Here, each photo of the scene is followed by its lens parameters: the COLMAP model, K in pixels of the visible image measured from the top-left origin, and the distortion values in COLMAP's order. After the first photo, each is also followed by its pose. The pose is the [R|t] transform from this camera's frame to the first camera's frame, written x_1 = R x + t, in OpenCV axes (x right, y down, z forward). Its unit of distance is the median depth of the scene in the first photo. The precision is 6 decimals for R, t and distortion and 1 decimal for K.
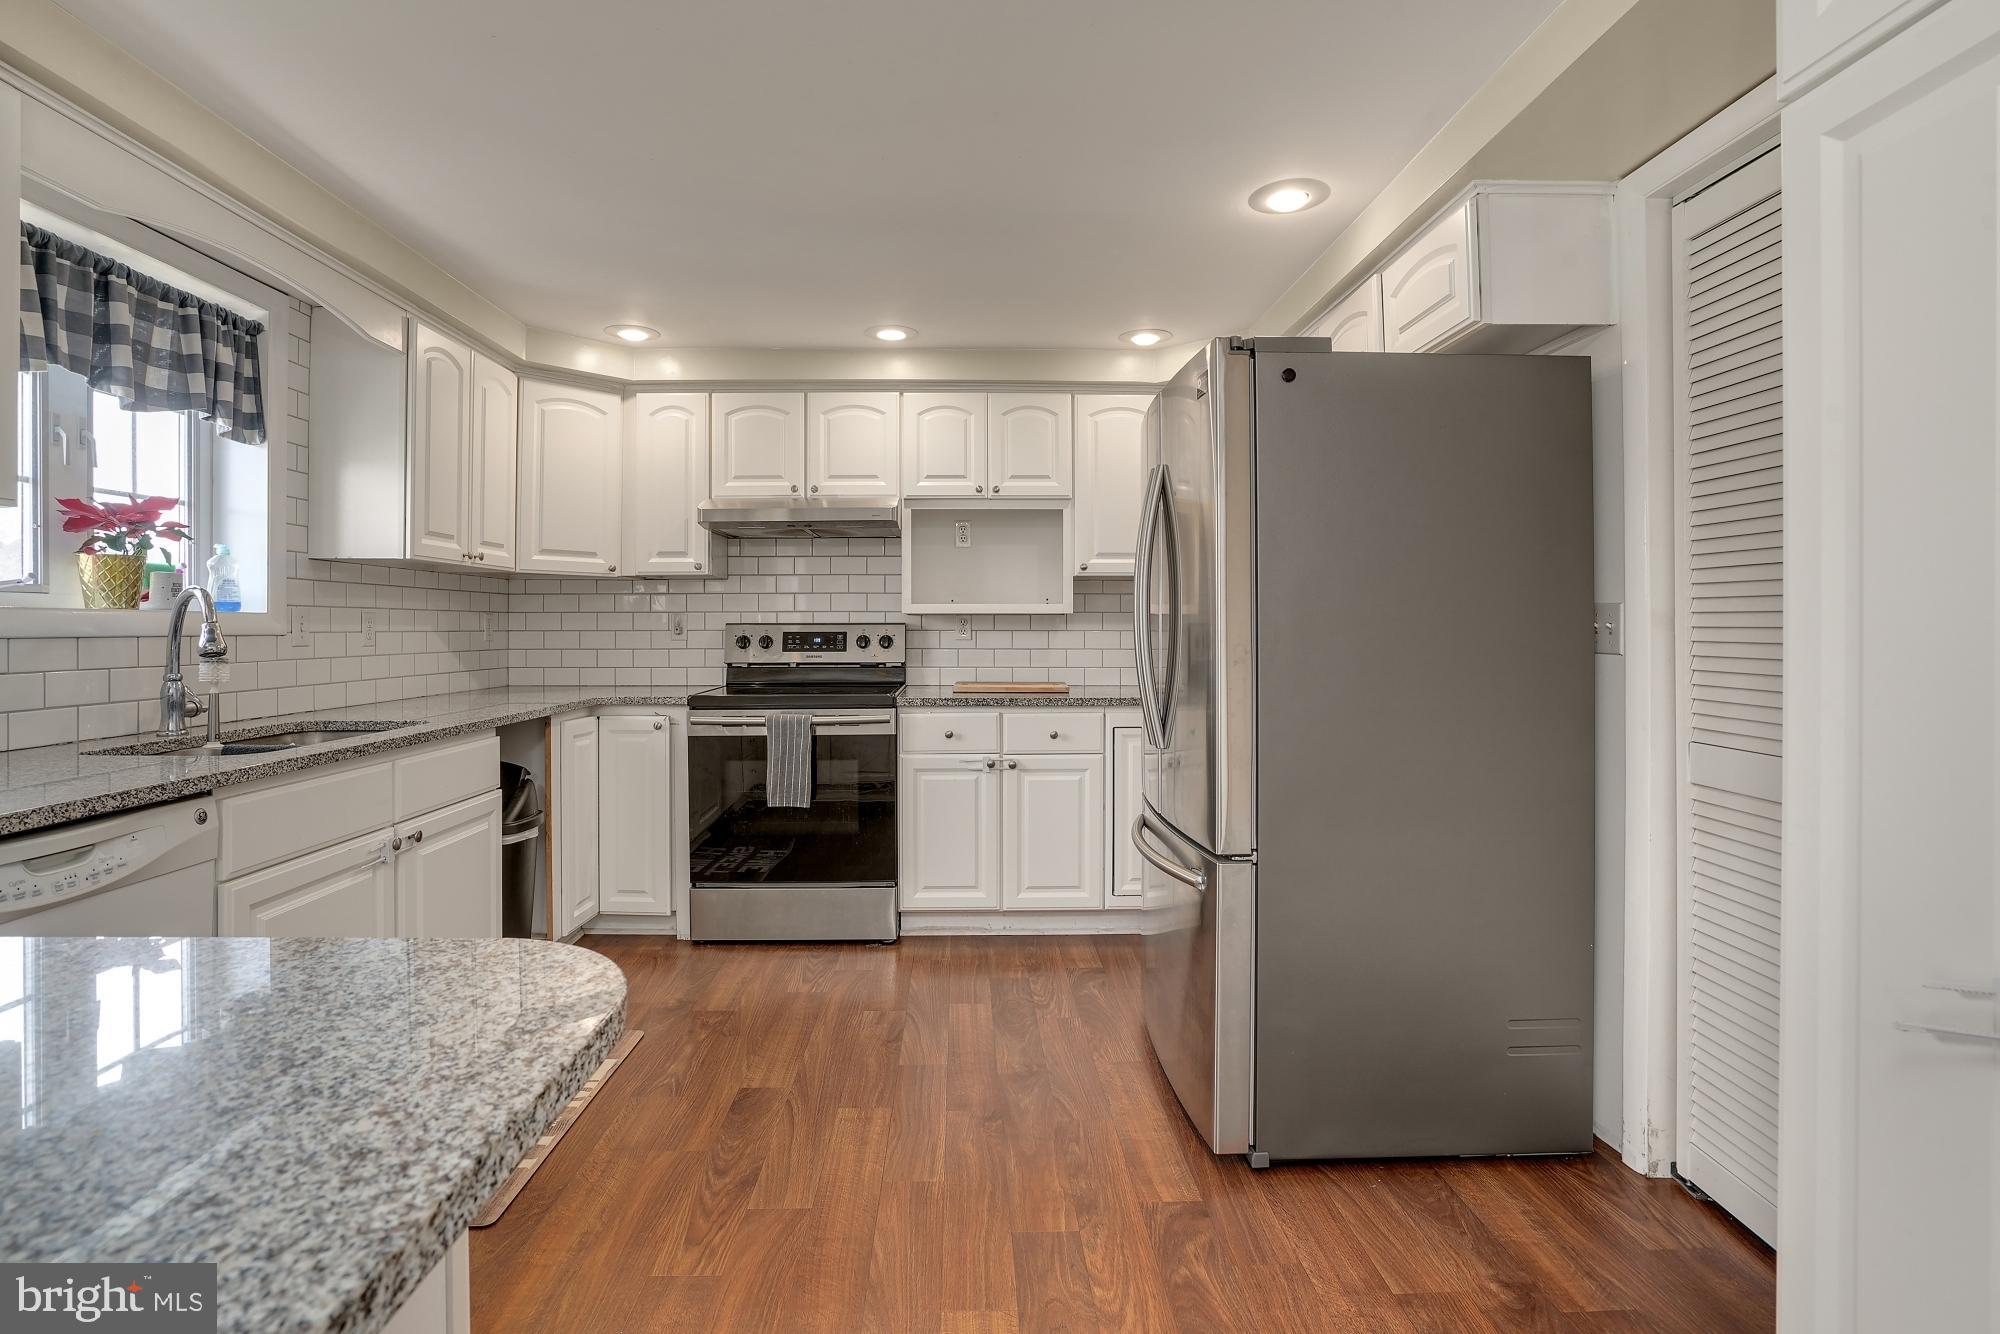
lens RADIAL K [[966.5, 0, 996.4], [0, 966.5, 626.3], [0, 0, 1]] dist [-0.052567, 0.017199]
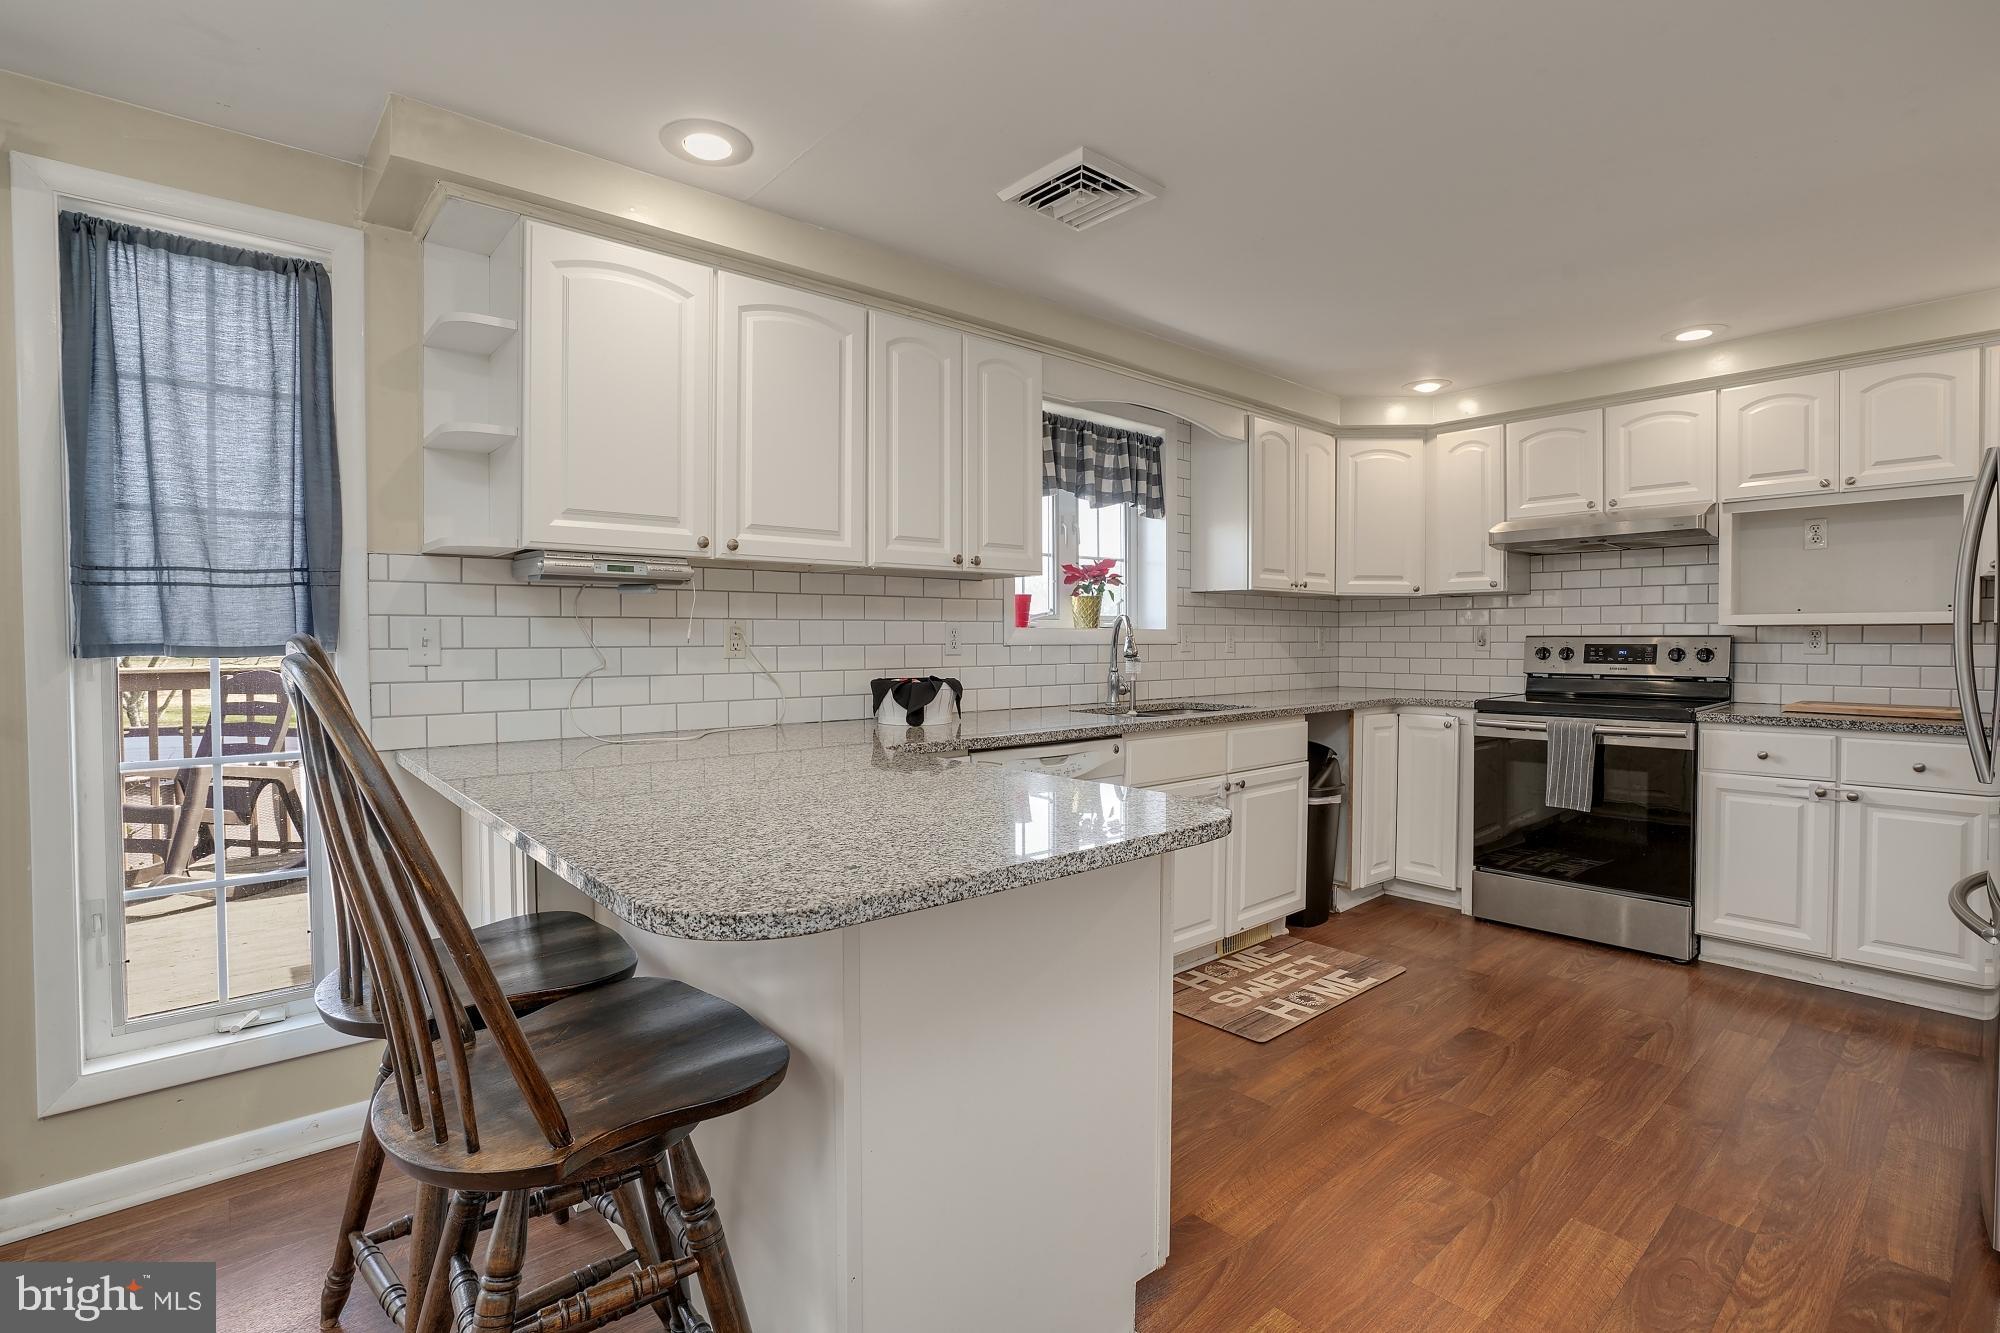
lens RADIAL K [[929.8, 0, 1001.1], [0, 929.8, 652.8], [0, 0, 1]] dist [-0.022674, 0.000933]
pose [[0.639381, 0.012419, -0.768790, 0.161010], [0.000546, 0.999862, 0.016605, -0.001581], [0.768890, -0.011037, 0.639286, -0.124688]]
